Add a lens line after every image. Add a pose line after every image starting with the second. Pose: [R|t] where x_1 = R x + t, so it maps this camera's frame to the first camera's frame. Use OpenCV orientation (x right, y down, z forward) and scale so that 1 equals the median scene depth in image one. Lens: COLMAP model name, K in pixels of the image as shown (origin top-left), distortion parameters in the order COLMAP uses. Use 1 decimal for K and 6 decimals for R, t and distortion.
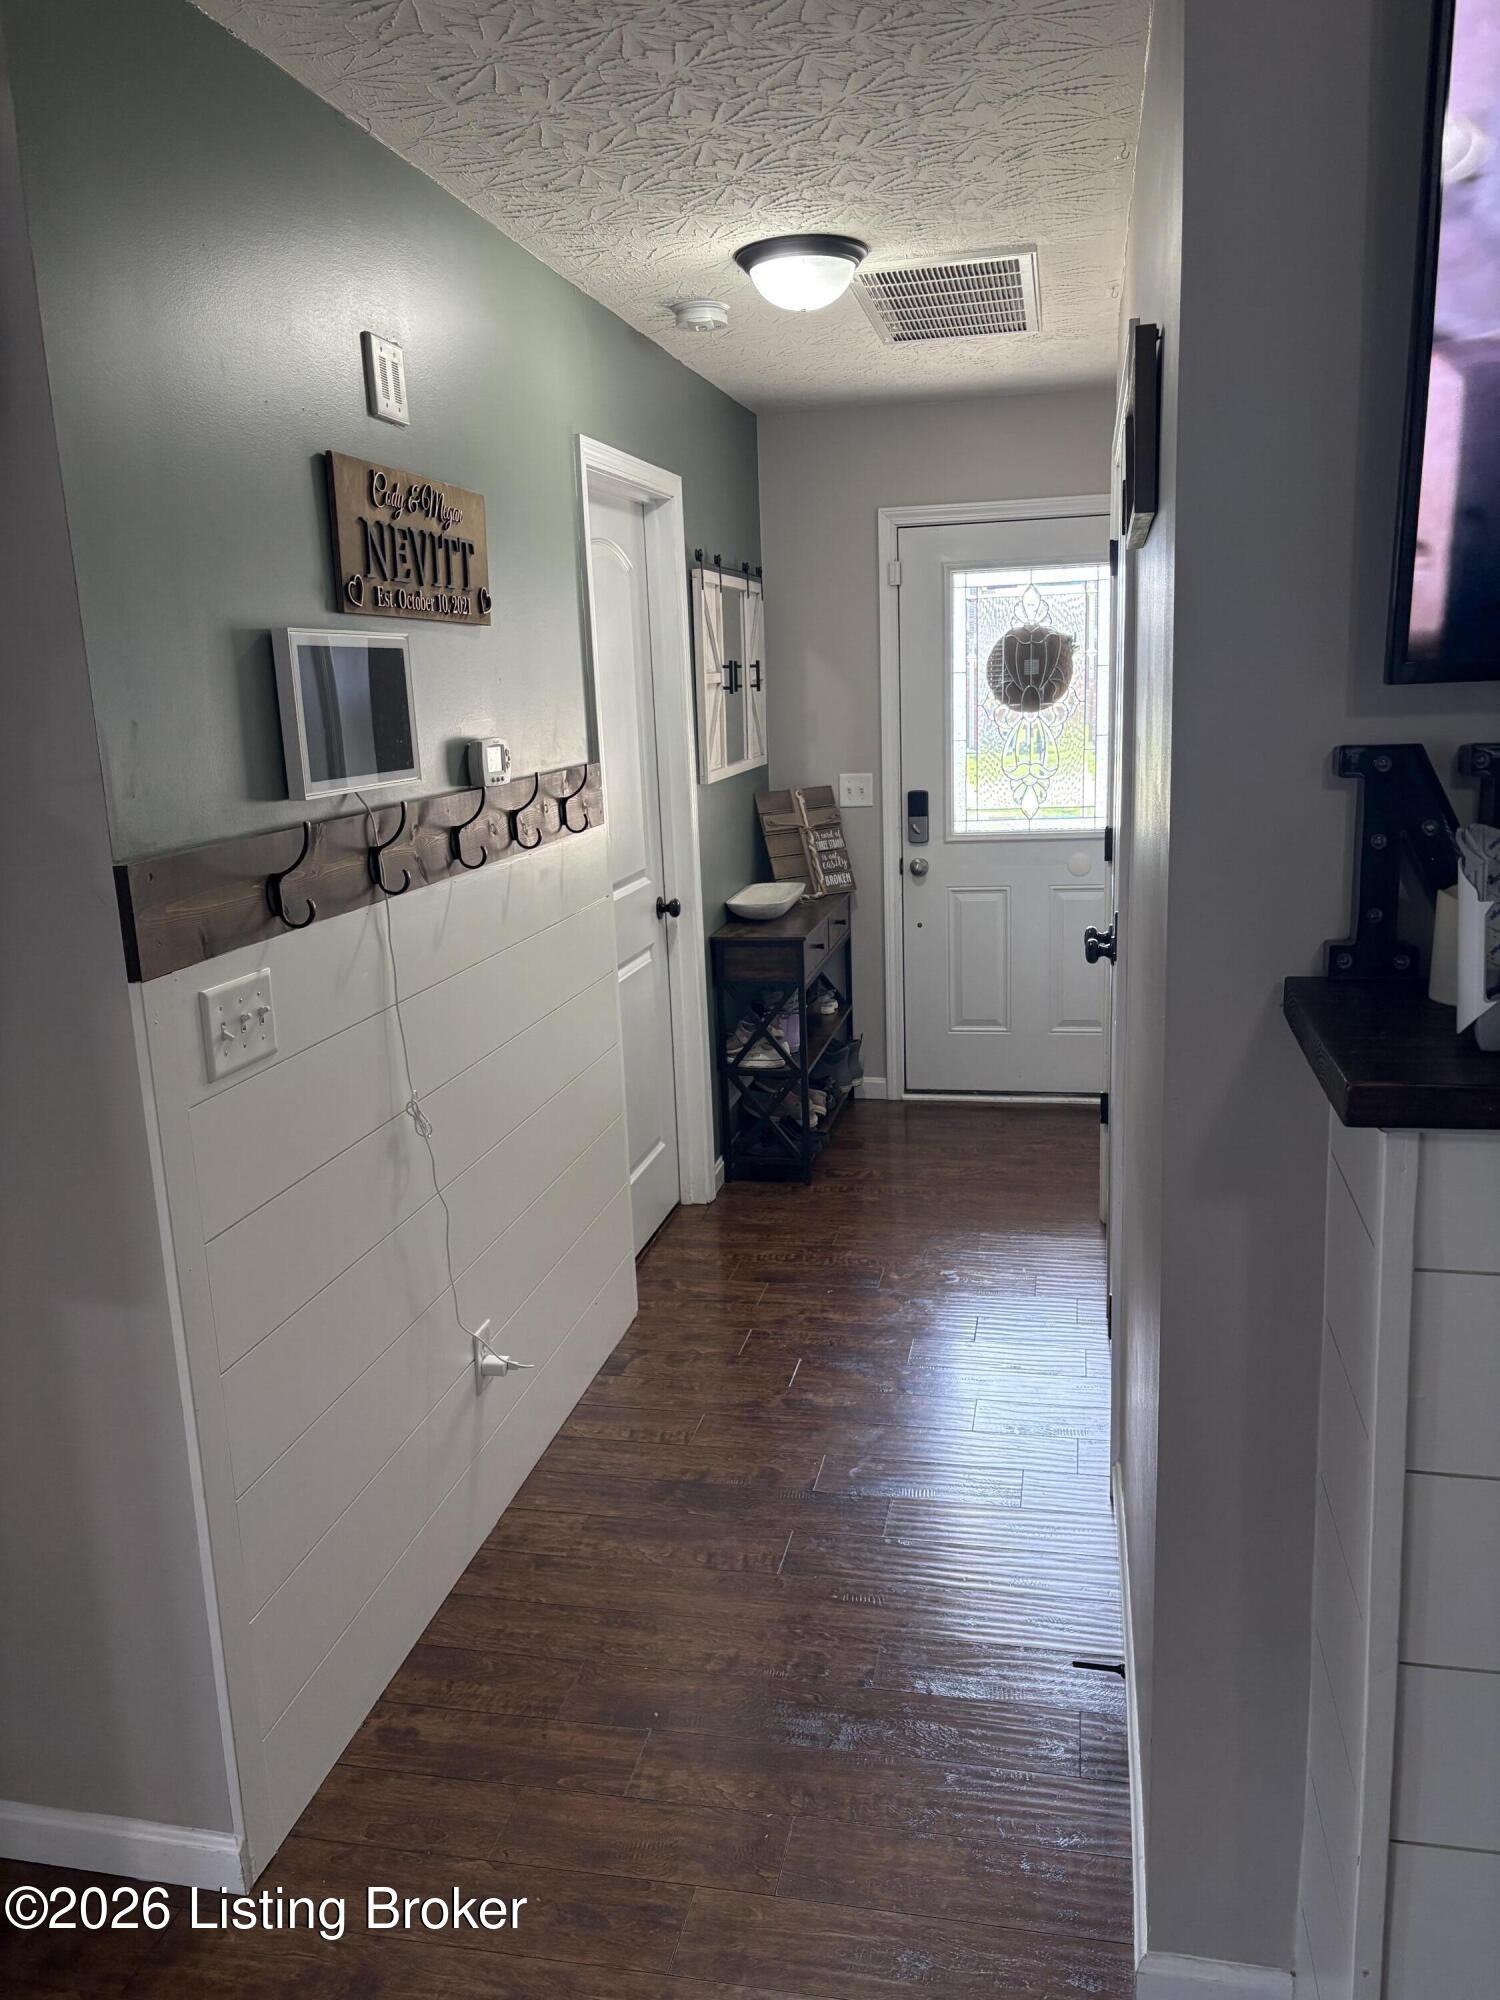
lens RADIAL K [[1501.3, 0, 751.0], [0, 1501.3, 998.6], [0, 0, 1]] dist [0.001997, -0.007542]
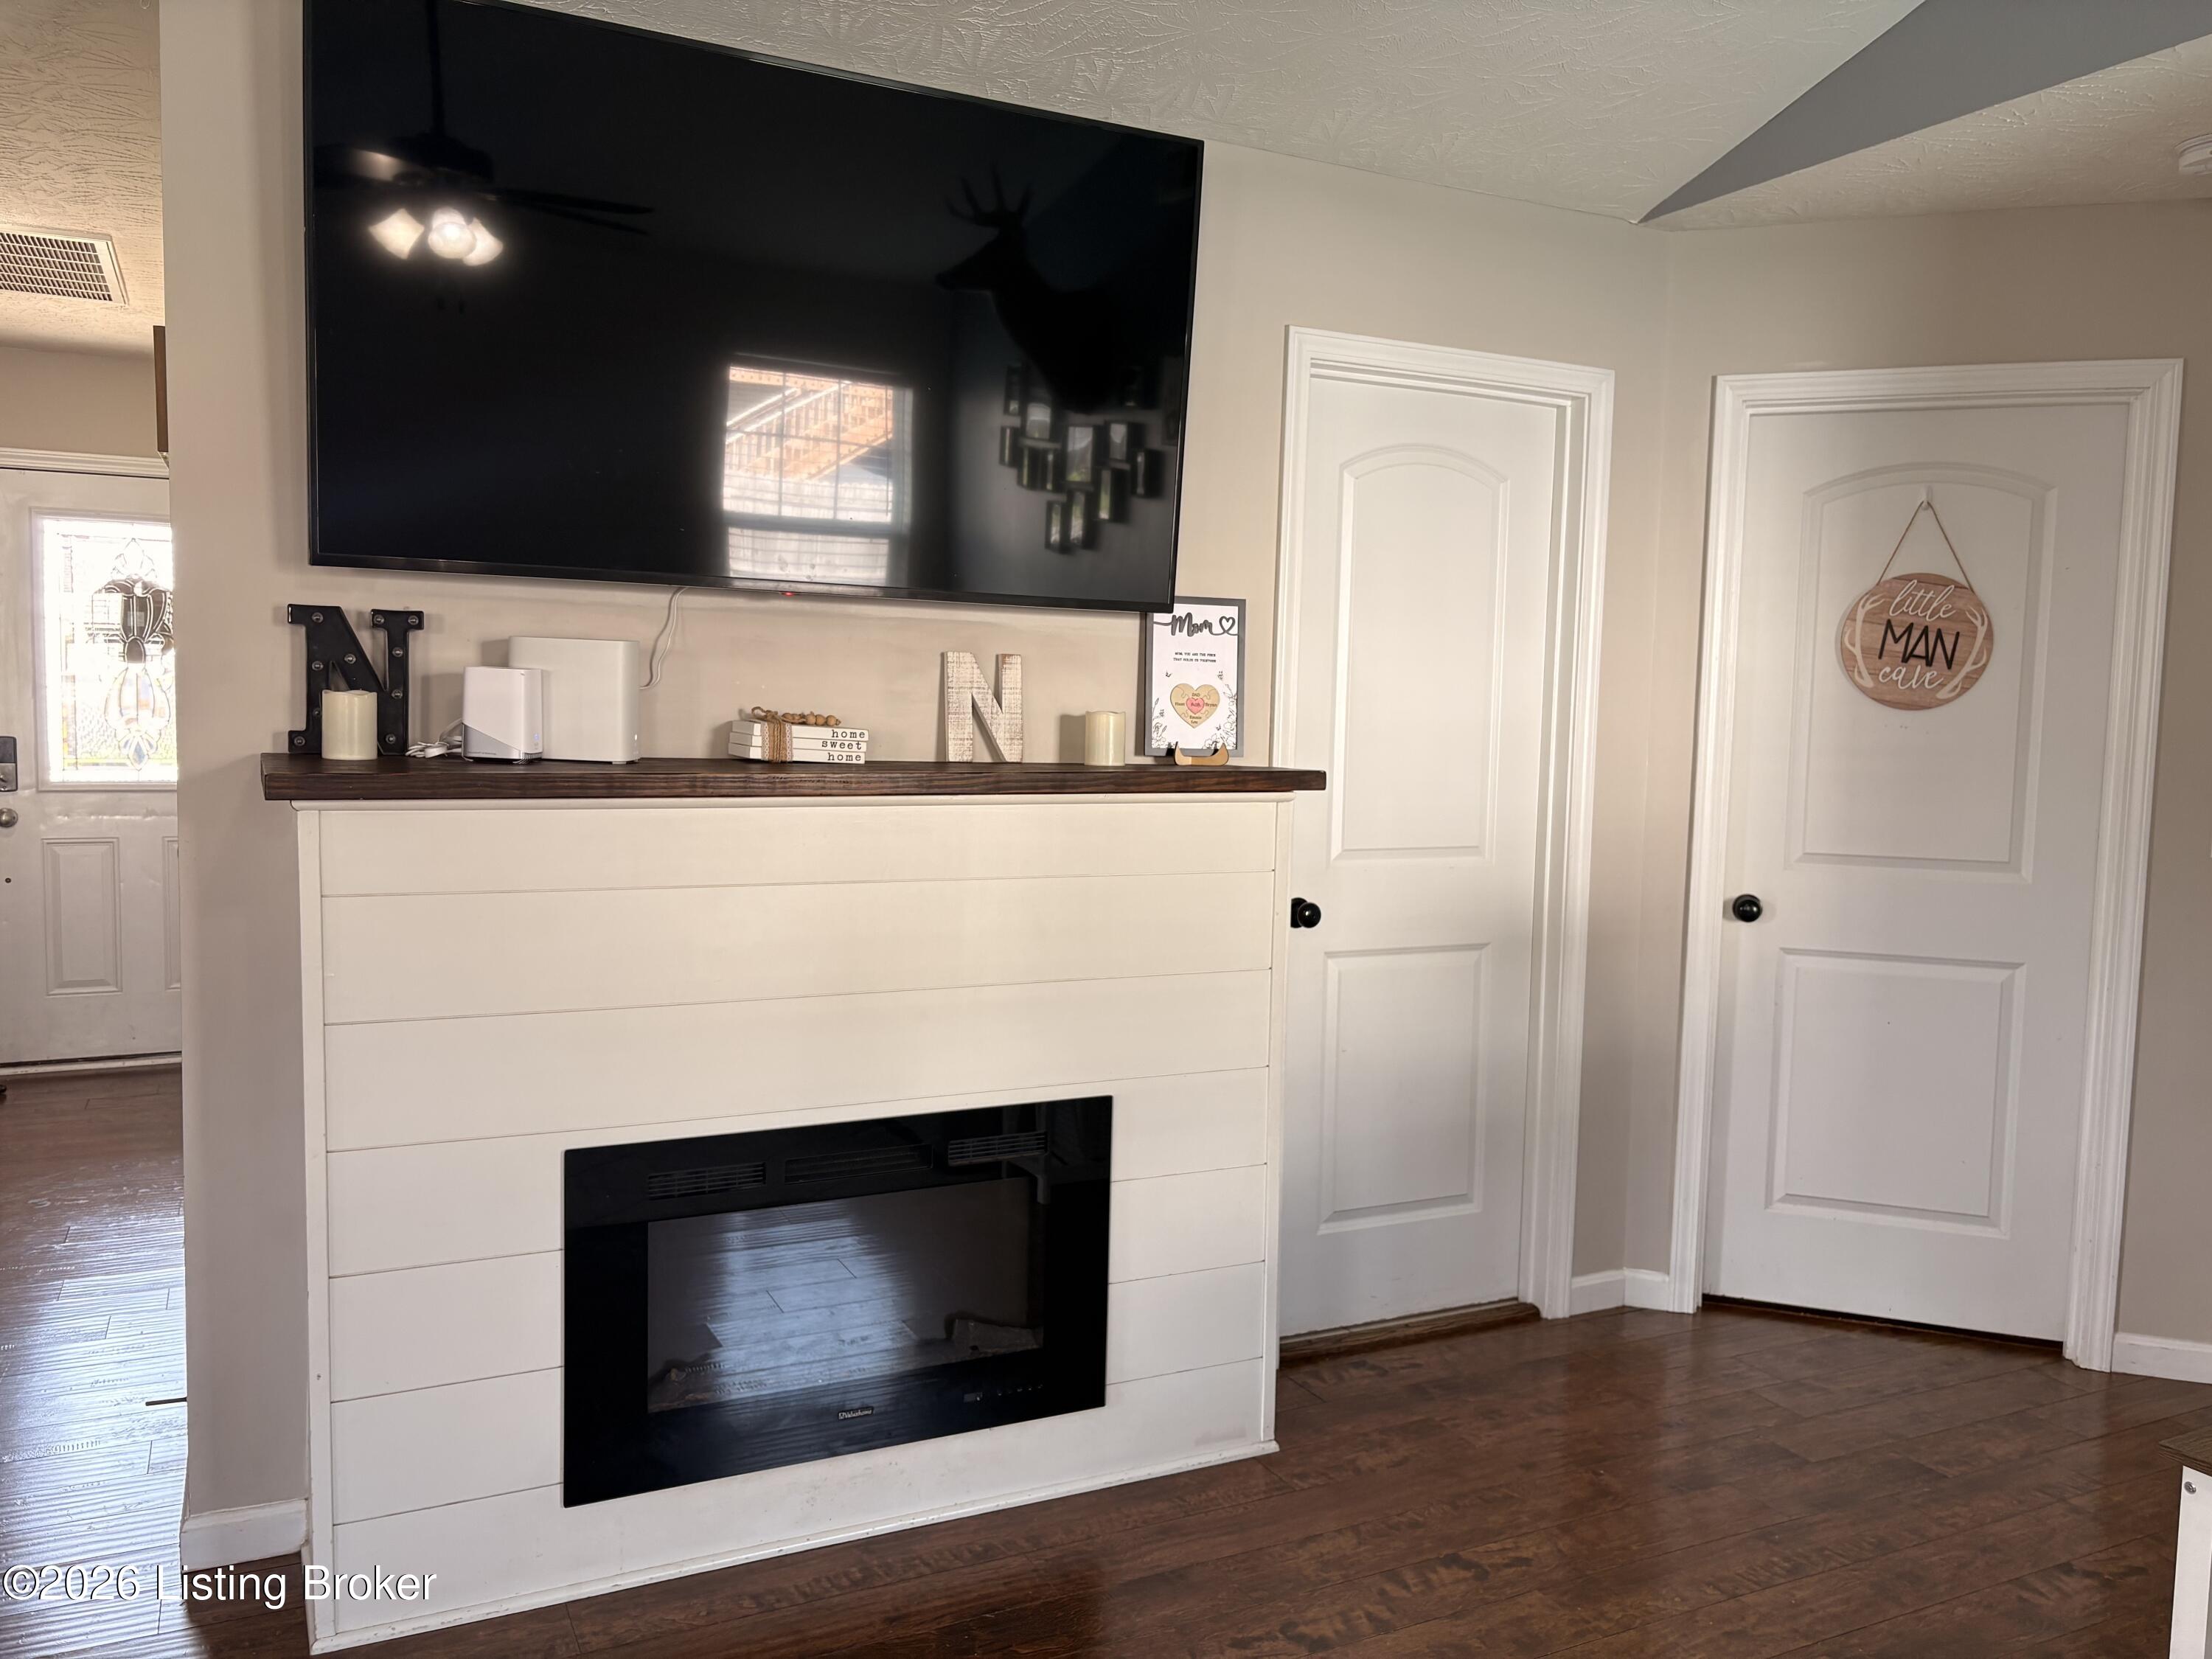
lens RADIAL K [[1660.4, 0, 1100.4], [0, 1660.4, 829.4], [0, 0, 1]] dist [0.001997, -0.007542]
pose [[0.774669, 0.003286, 0.632359, -0.027118], [0.083132, 0.990779, -0.106990, 0.156840], [-0.626879, 0.135451, 0.767252, -0.412652]]
